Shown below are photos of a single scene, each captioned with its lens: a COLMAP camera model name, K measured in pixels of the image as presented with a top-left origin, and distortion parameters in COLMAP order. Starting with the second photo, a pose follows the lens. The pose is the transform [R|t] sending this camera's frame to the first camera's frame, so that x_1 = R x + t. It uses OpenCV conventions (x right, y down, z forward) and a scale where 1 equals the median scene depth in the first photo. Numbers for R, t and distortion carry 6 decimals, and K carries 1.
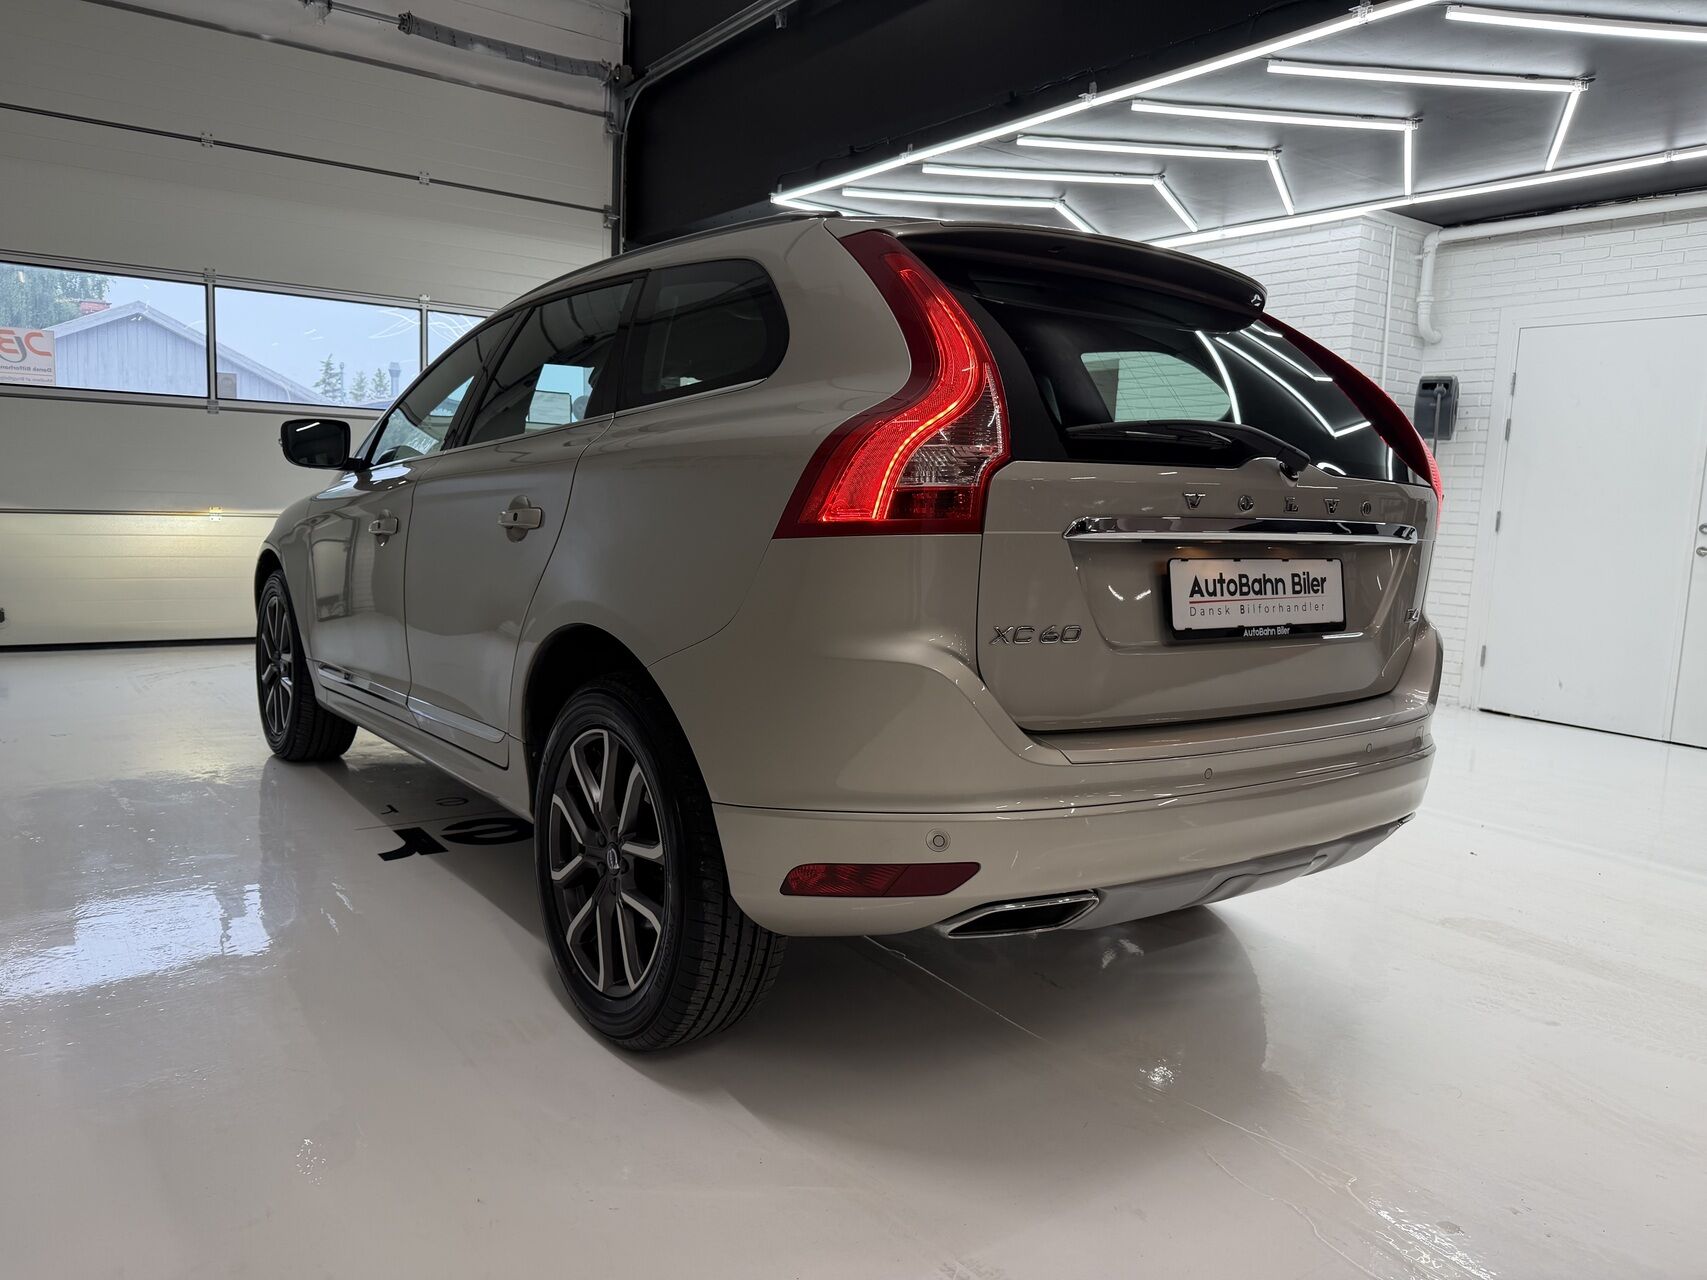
lens RADIAL K [[1194.0, 0, 853.5], [0, 1194.0, 640.0], [0, 0, 1]] dist [0.065037, -0.100445]
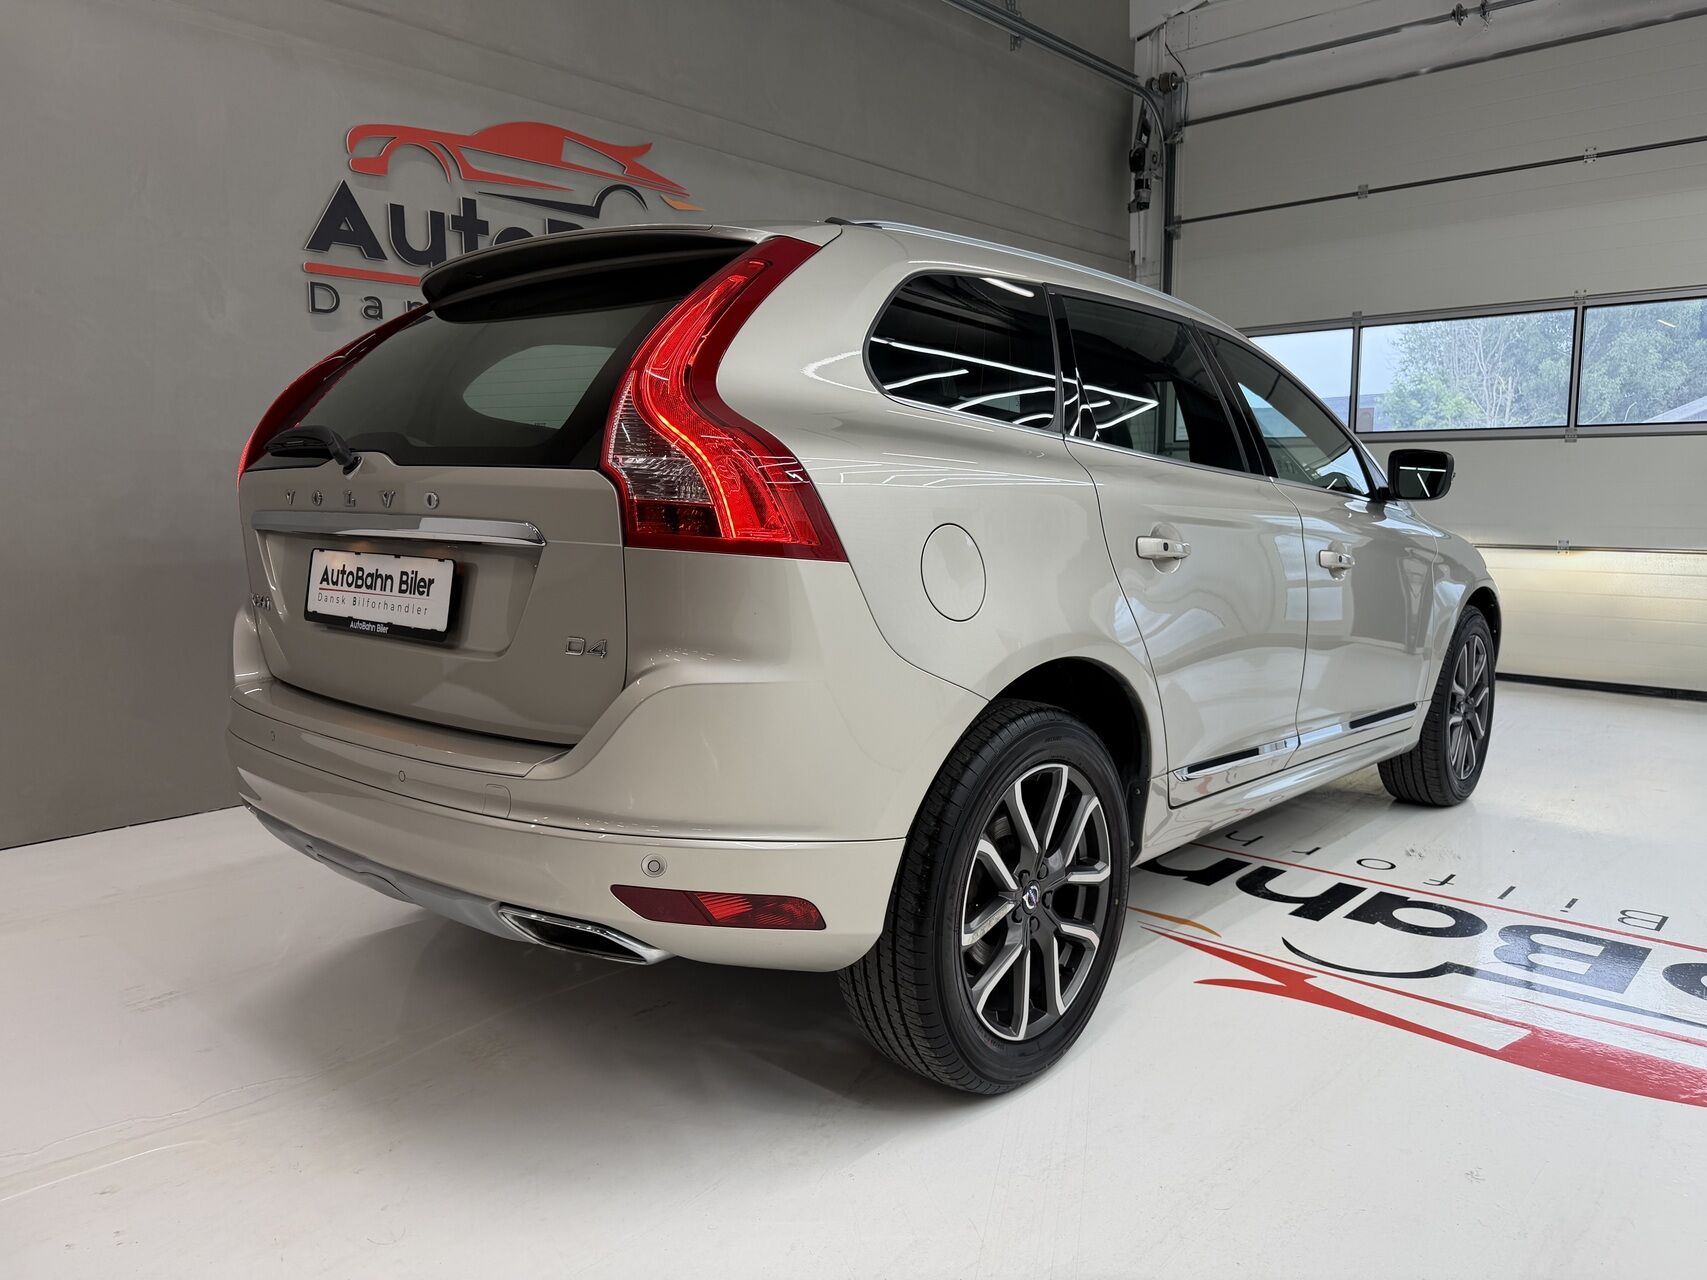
lens RADIAL K [[1194.2, 0, 815.1], [0, 1194.2, 633.1], [0, 0, 1]] dist [-0.001682, -0.001465]
pose [[0.217569, 0.076655, -0.973030, 1.370193], [-0.114046, 0.992079, 0.052655, -0.094718], [0.969359, 0.099514, 0.224588, 1.121866]]
